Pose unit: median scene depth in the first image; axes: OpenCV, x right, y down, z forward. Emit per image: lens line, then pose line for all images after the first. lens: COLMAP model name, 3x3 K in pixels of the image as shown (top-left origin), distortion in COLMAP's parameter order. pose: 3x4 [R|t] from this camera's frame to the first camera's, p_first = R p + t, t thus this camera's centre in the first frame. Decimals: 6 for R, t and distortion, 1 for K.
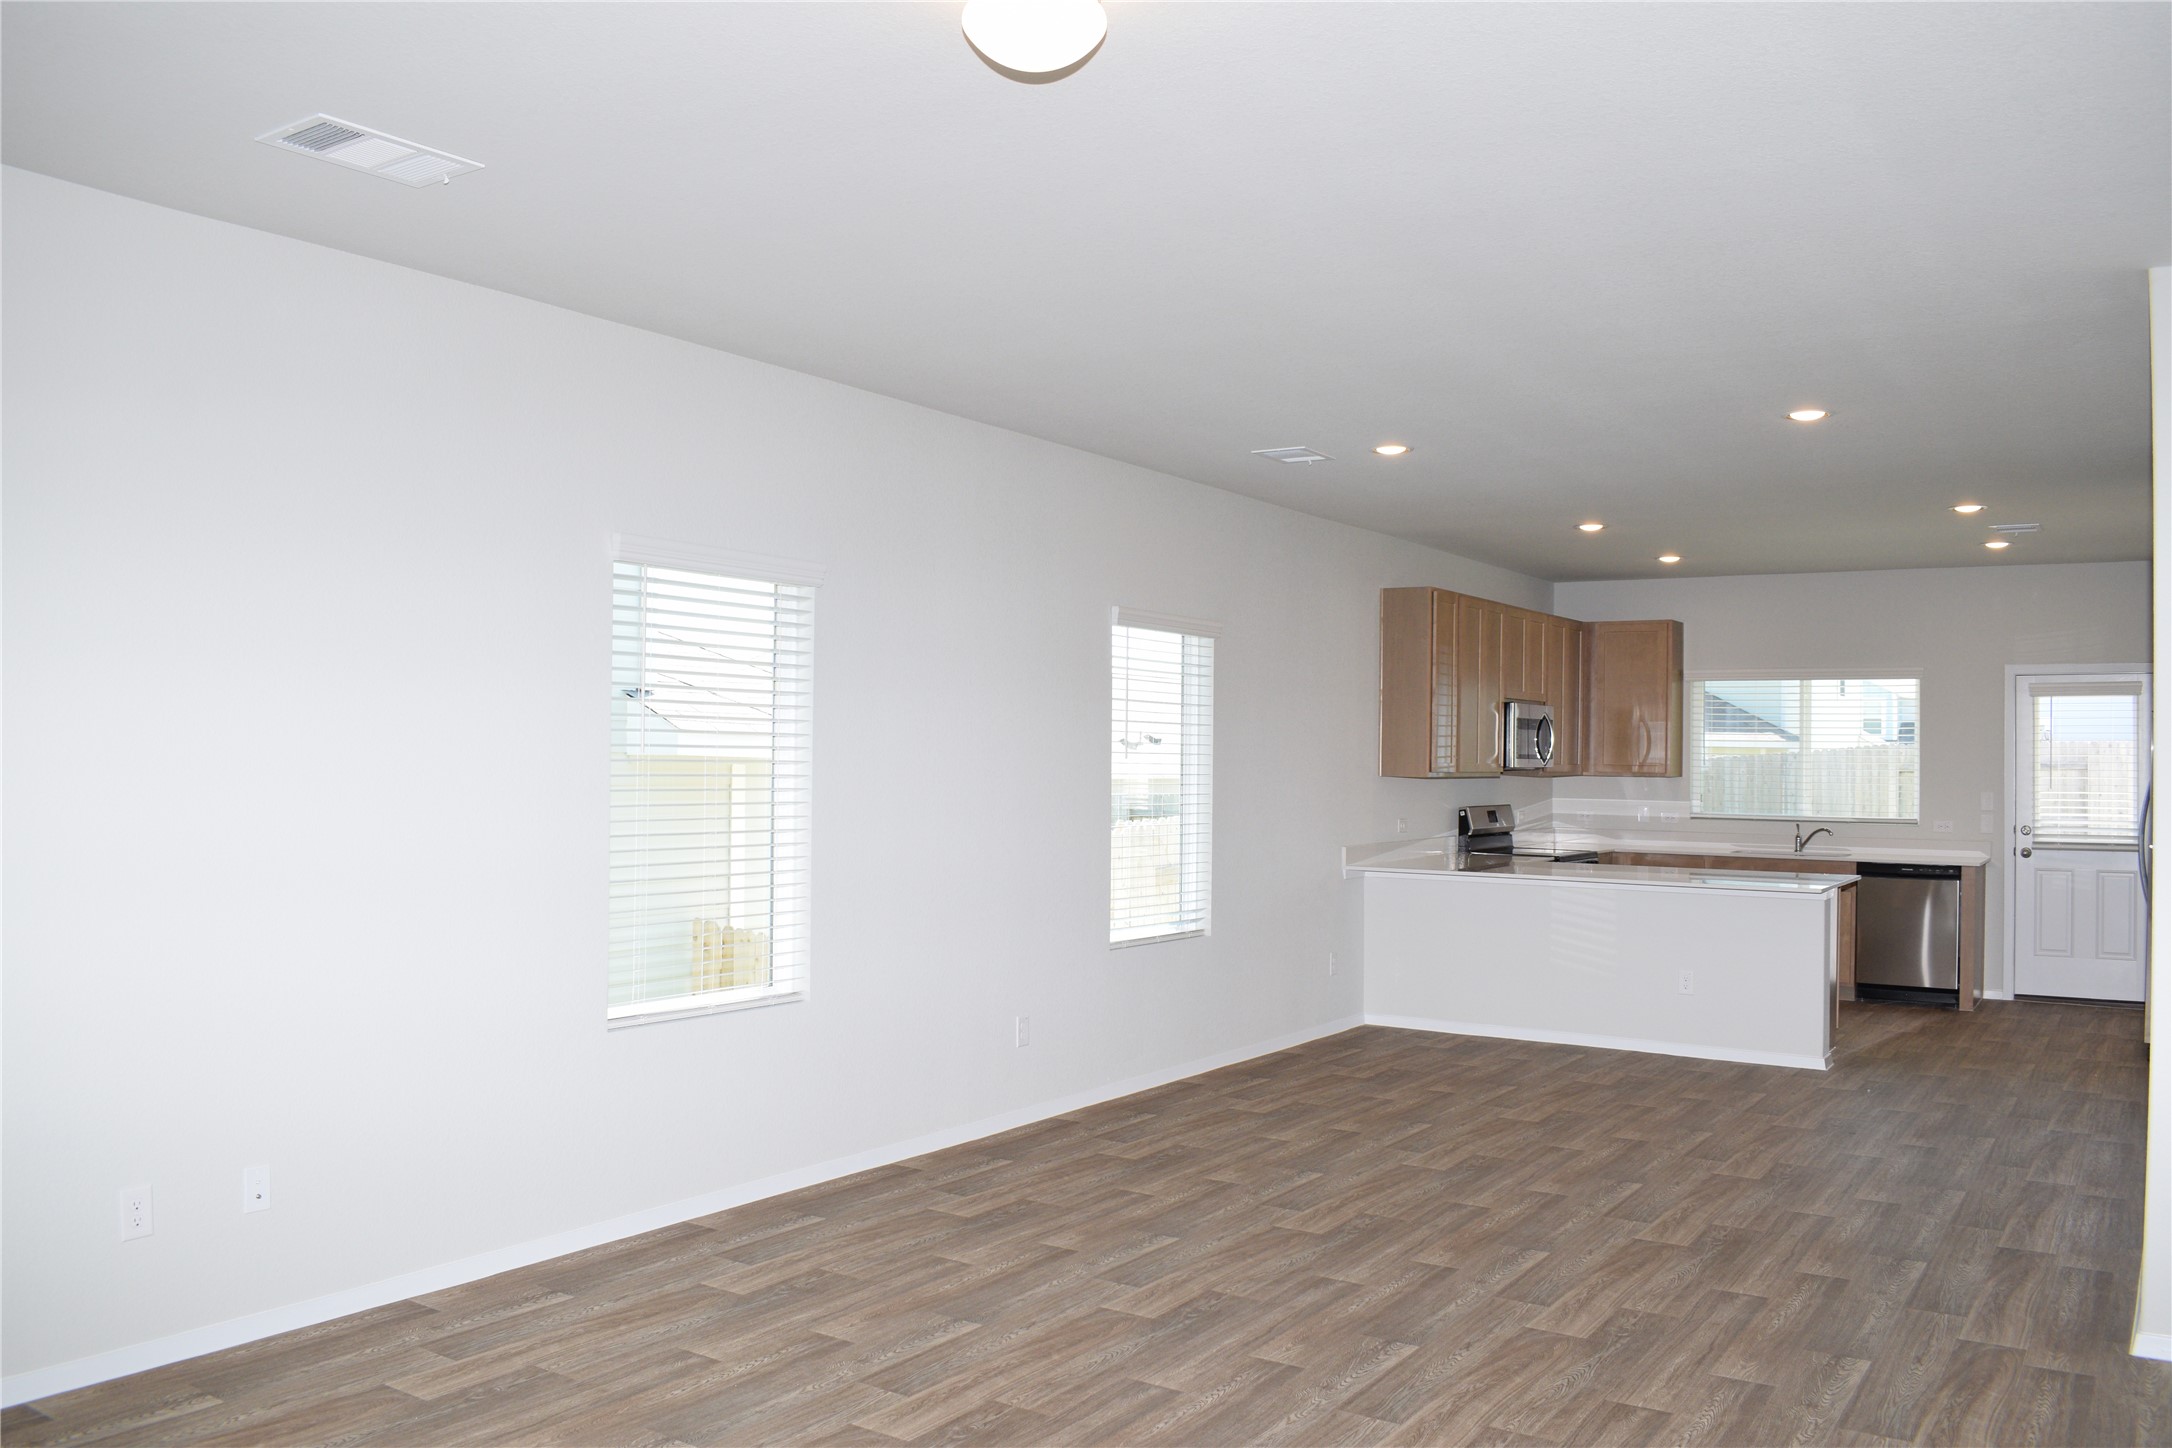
lens RADIAL K [[1698.4, 0, 1086.0], [0, 1698.4, 724.0], [0, 0, 1]] dist [-0.075491, 0.008997]
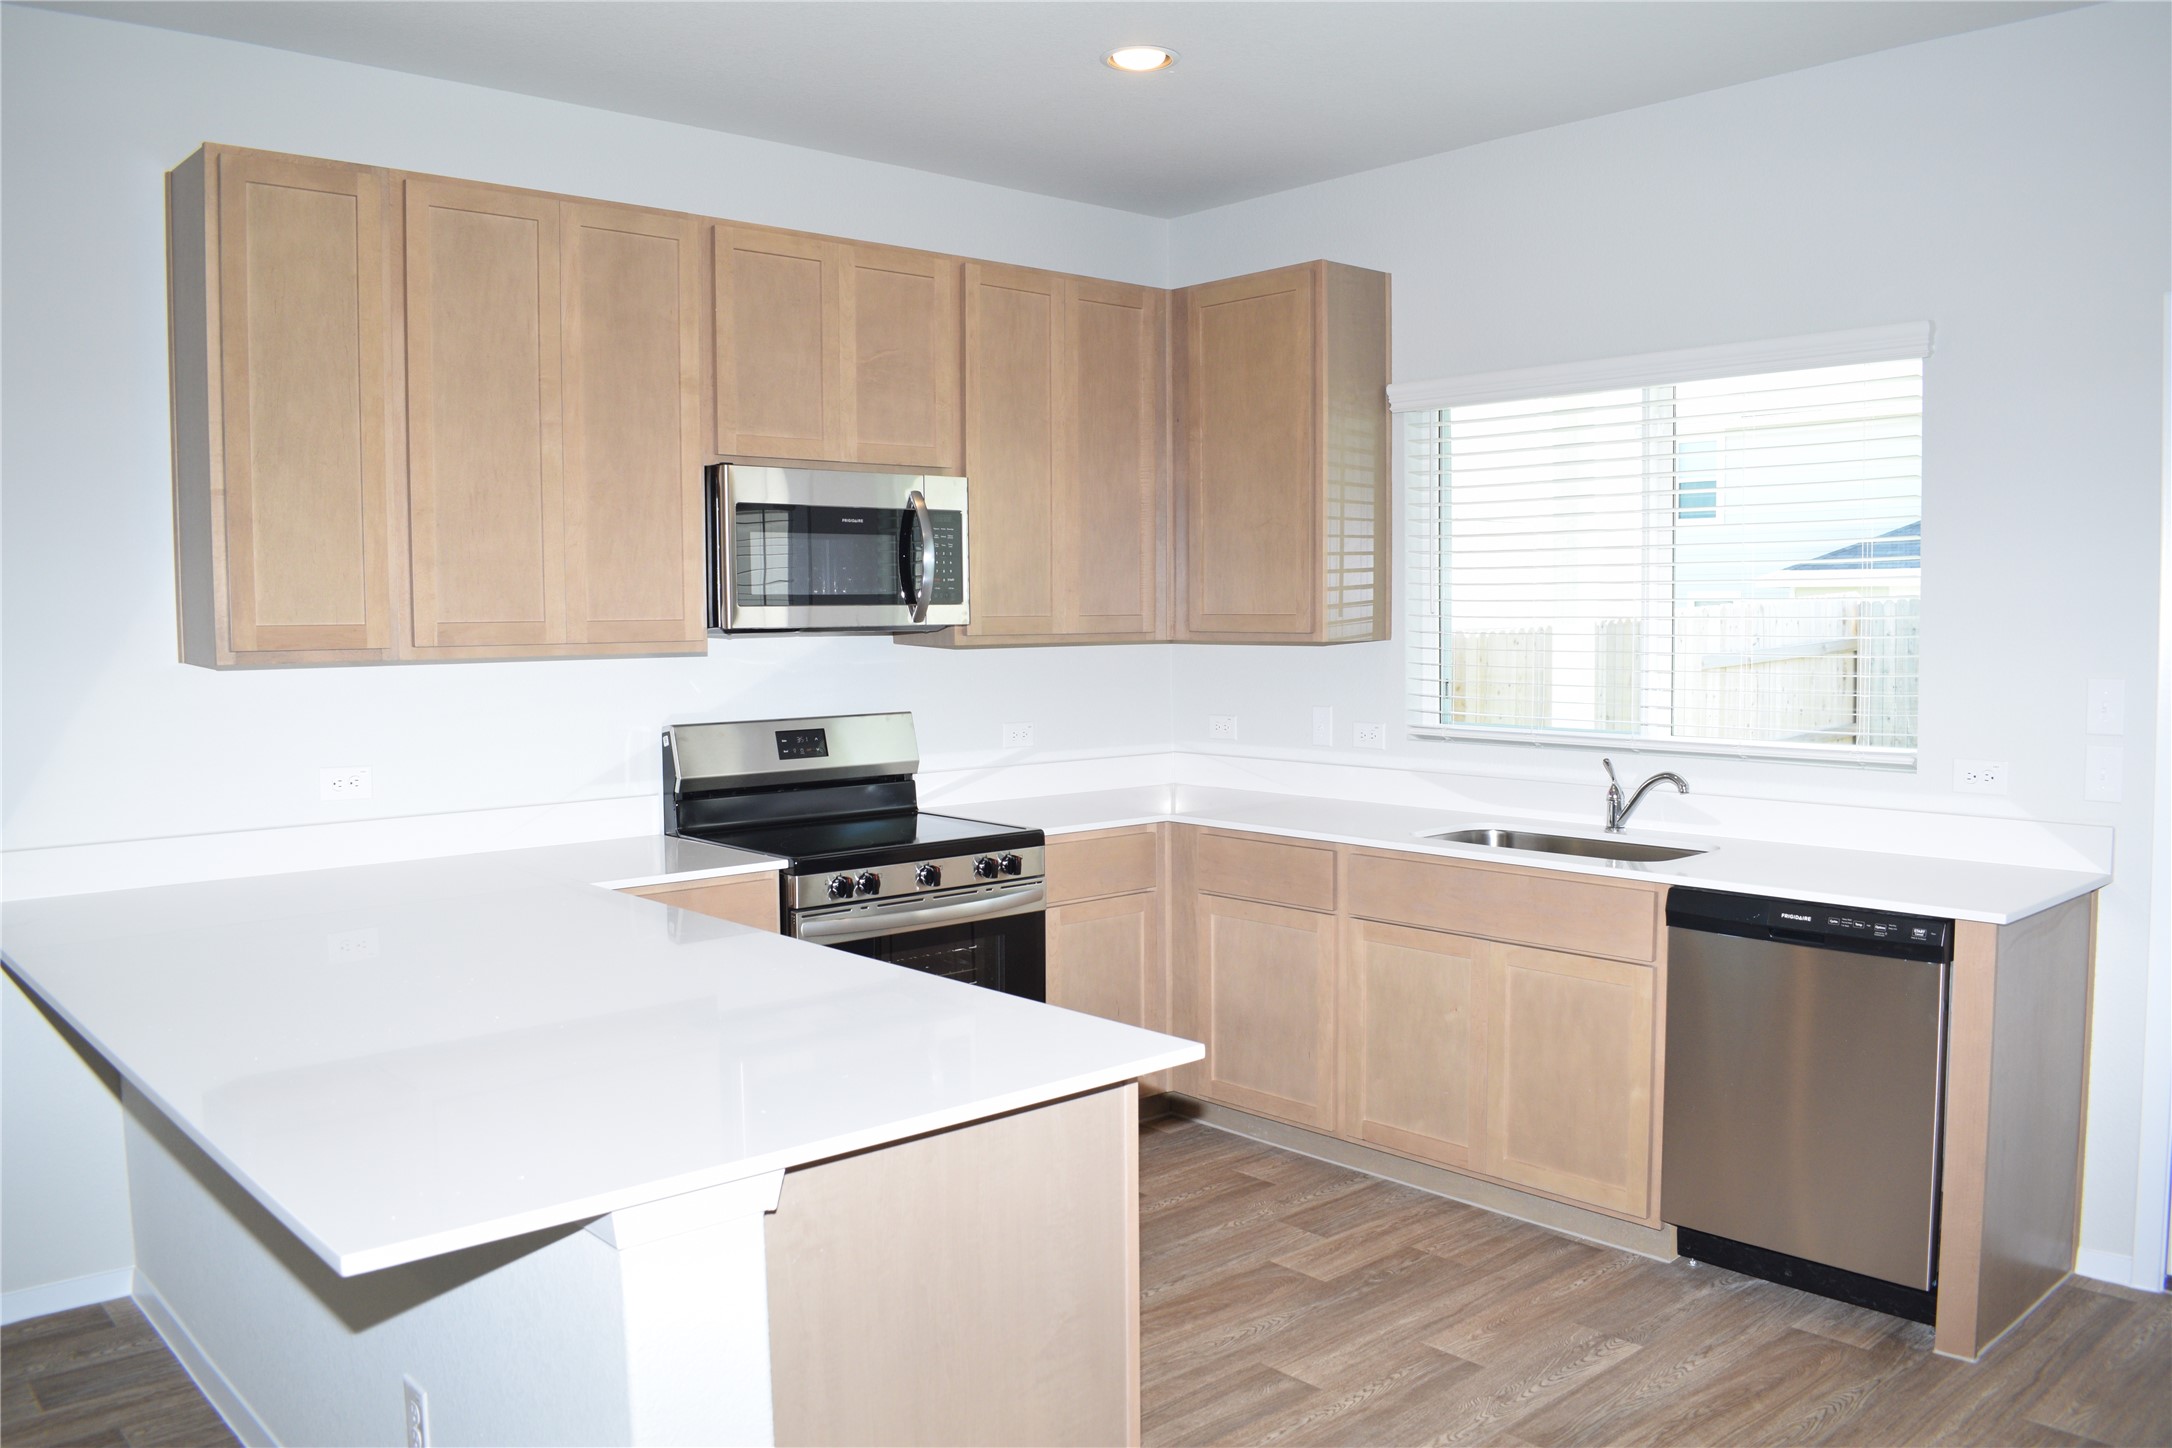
lens RADIAL K [[1653.4, 0, 1086.0], [0, 1653.4, 724.0], [0, 0, 1]] dist [-0.082655, -0.001176]
pose [[0.965224, -0.009333, -0.261257, 0.148589], [0.031744, 0.996152, 0.081694, 0.006388], [0.259489, -0.087147, 0.961806, 0.221693]]
